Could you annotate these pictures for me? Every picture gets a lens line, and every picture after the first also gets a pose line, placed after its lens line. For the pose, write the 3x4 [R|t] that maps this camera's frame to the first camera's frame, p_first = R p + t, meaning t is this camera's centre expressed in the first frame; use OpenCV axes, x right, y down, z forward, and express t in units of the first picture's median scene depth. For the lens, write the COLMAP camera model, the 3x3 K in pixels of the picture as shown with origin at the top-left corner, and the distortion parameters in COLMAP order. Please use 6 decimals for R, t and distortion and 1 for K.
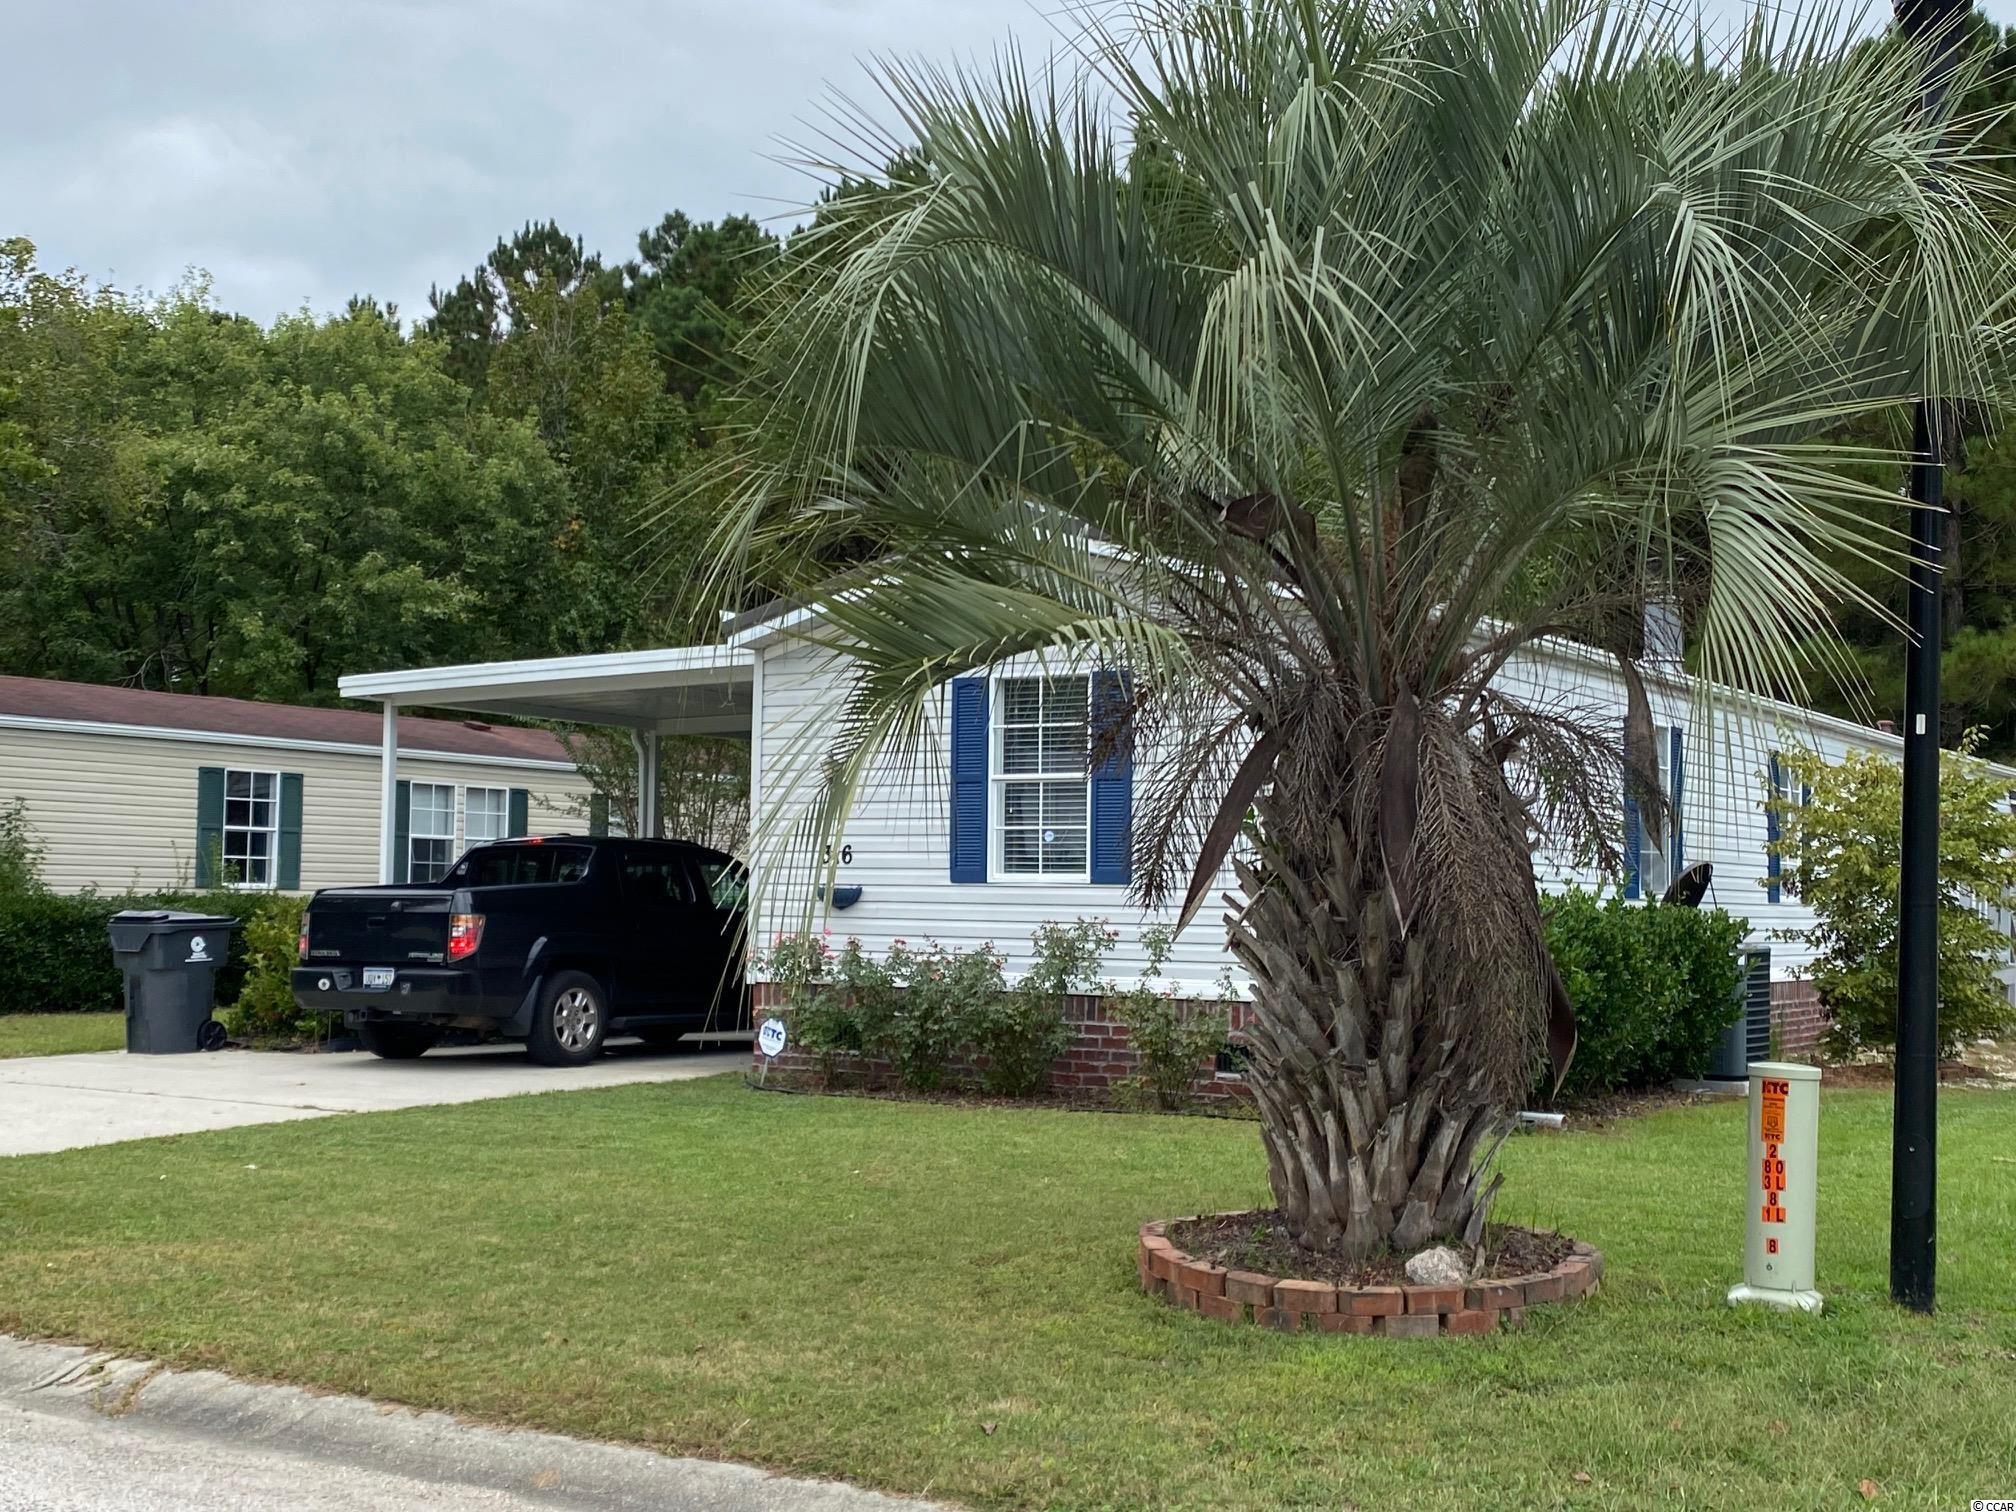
lens RADIAL K [[2489.9, 0, 1023.8], [0, 2489.9, 745.5], [0, 0, 1]] dist [0.047412, 0.000000]
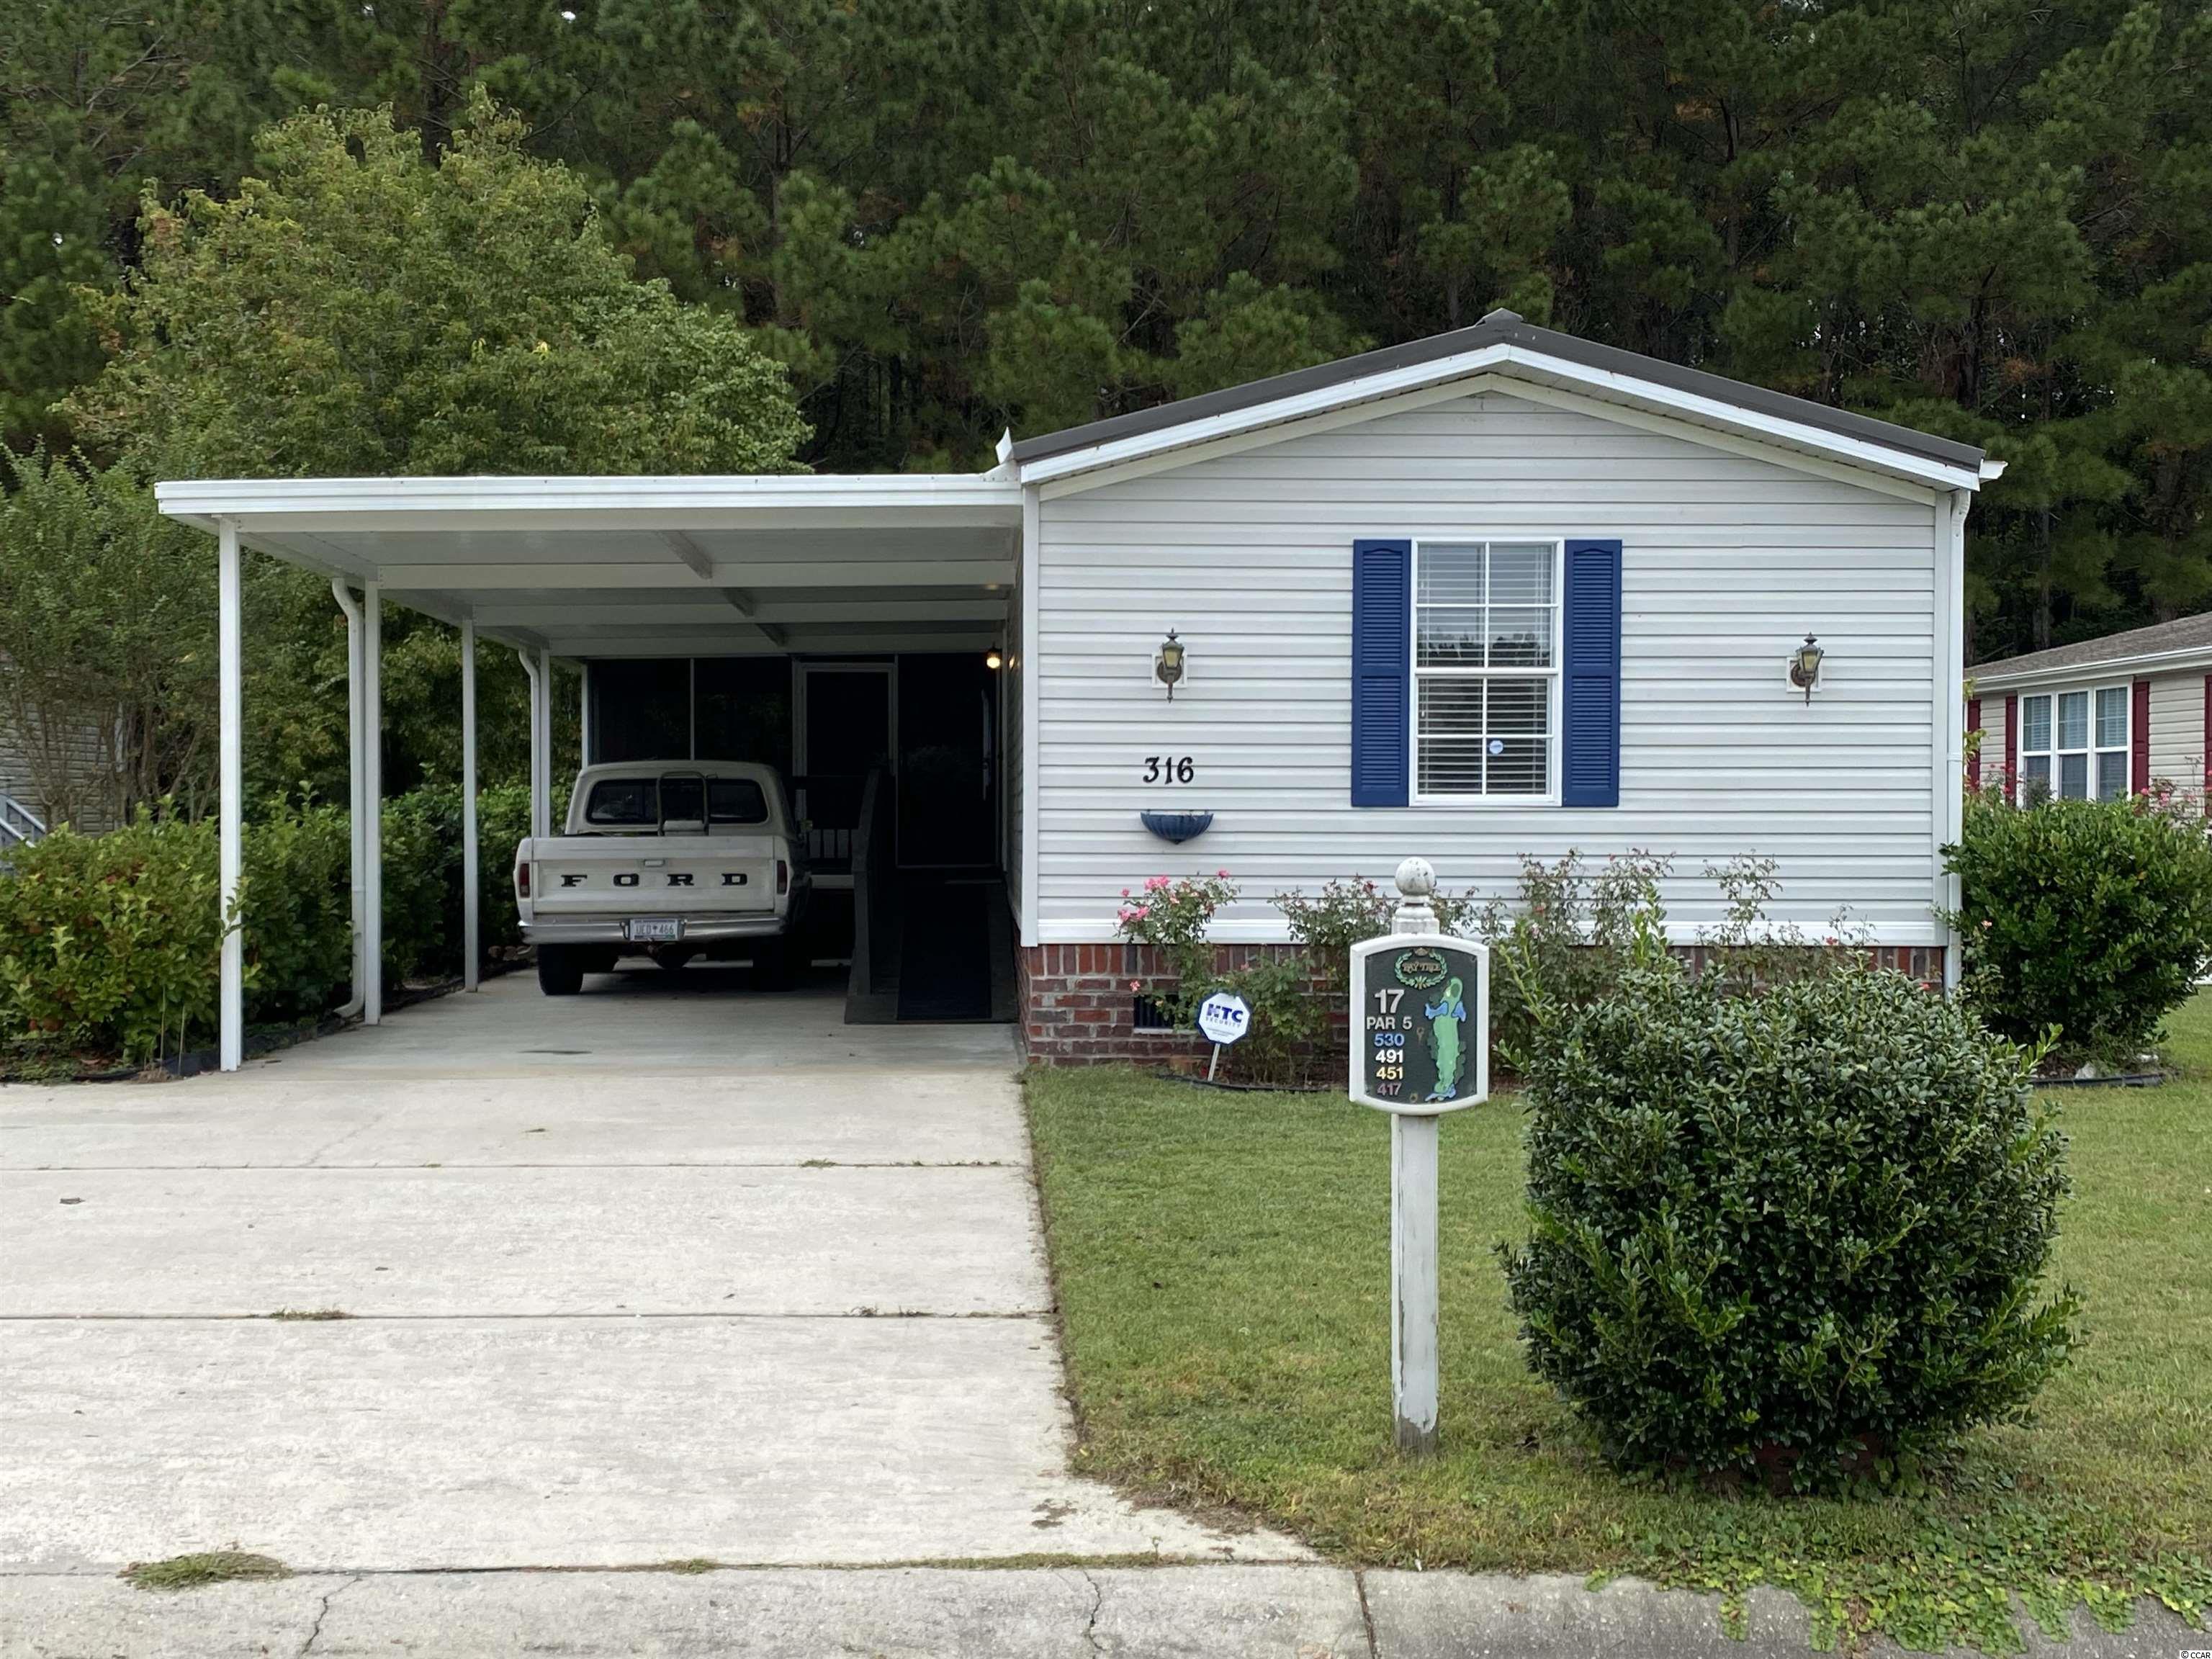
lens RADIAL K [[2732.0, 0, 1097.4], [0, 2732.0, 851.2], [0, 0, 1]] dist [0.047412, 0.000000]
pose [[0.815567, -0.020433, 0.578301, -0.532847], [-0.028019, 0.996810, 0.074735, 0.007162], [-0.577984, -0.077155, 0.812393, 0.326299]]
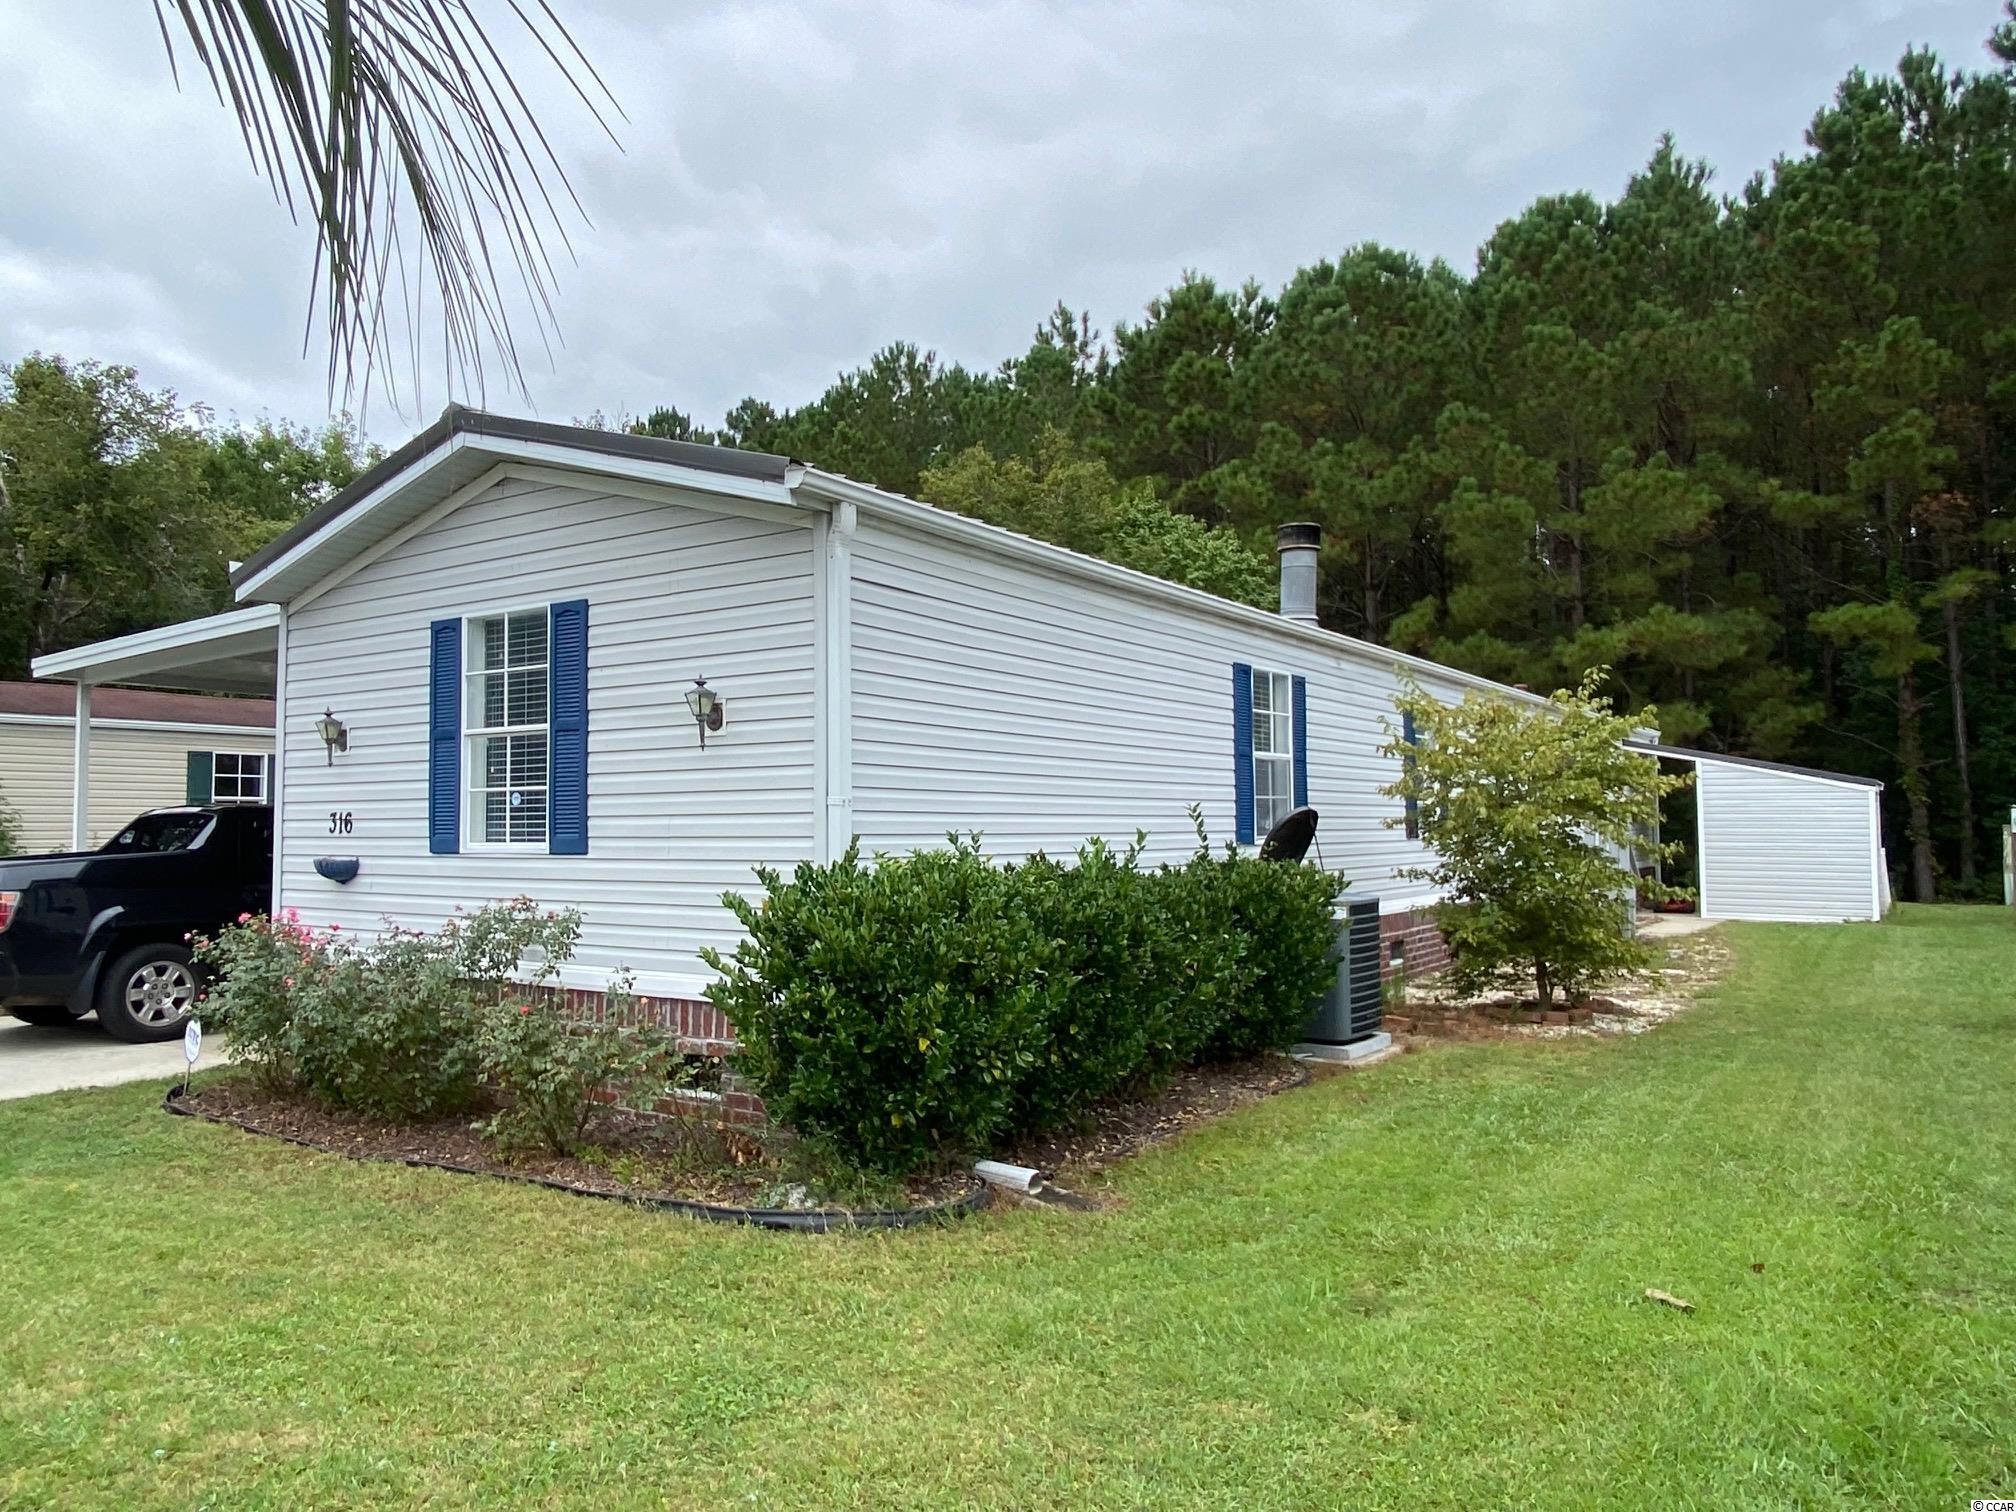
lens RADIAL K [[1357.2, 0, 1001.6], [0, 1357.2, 751.7], [0, 0, 1]] dist [0.045345, -0.025592]
pose [[0.998698, -0.022696, -0.045675, 0.180000], [0.023166, 0.999684, 0.009786, 0.017299], [0.045438, -0.010831, 0.998908, 0.478591]]
